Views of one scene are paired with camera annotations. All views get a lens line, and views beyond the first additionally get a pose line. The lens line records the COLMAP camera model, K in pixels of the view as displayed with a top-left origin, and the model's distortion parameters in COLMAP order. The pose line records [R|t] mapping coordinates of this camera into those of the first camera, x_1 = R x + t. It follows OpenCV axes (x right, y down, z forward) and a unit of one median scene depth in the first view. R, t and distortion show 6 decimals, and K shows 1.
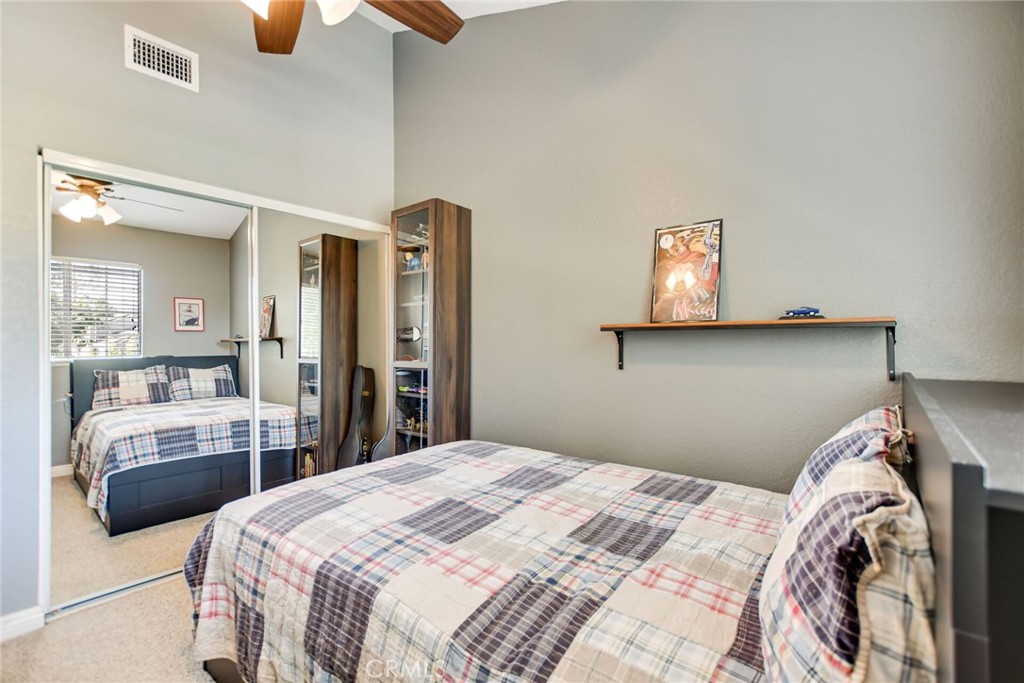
lens RADIAL K [[451.3, 0, 508.3], [0, 451.3, 345.1], [0, 0, 1]] dist [-0.025701, 0.005089]
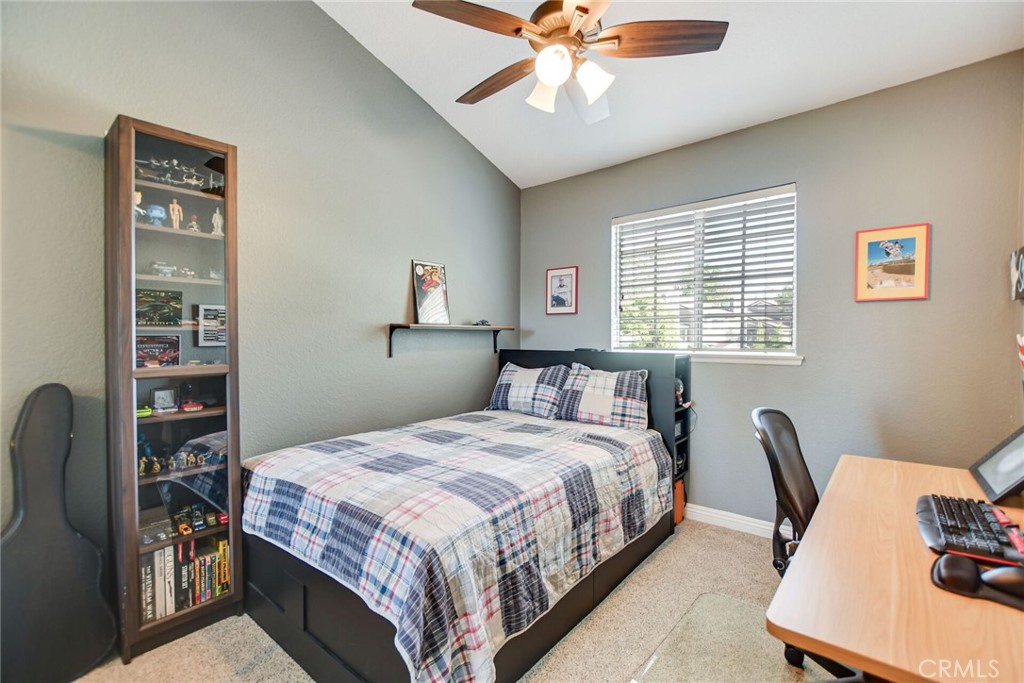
lens RADIAL K [[451.3, 0, 508.3], [0, 451.3, 345.1], [0, 0, 1]] dist [-0.025701, 0.005089]
pose [[0.017659, -0.023331, 0.999572, -1.401431], [0.006352, 0.999710, 0.023223, -0.013611], [-0.999824, 0.005939, 0.017802, 0.809677]]
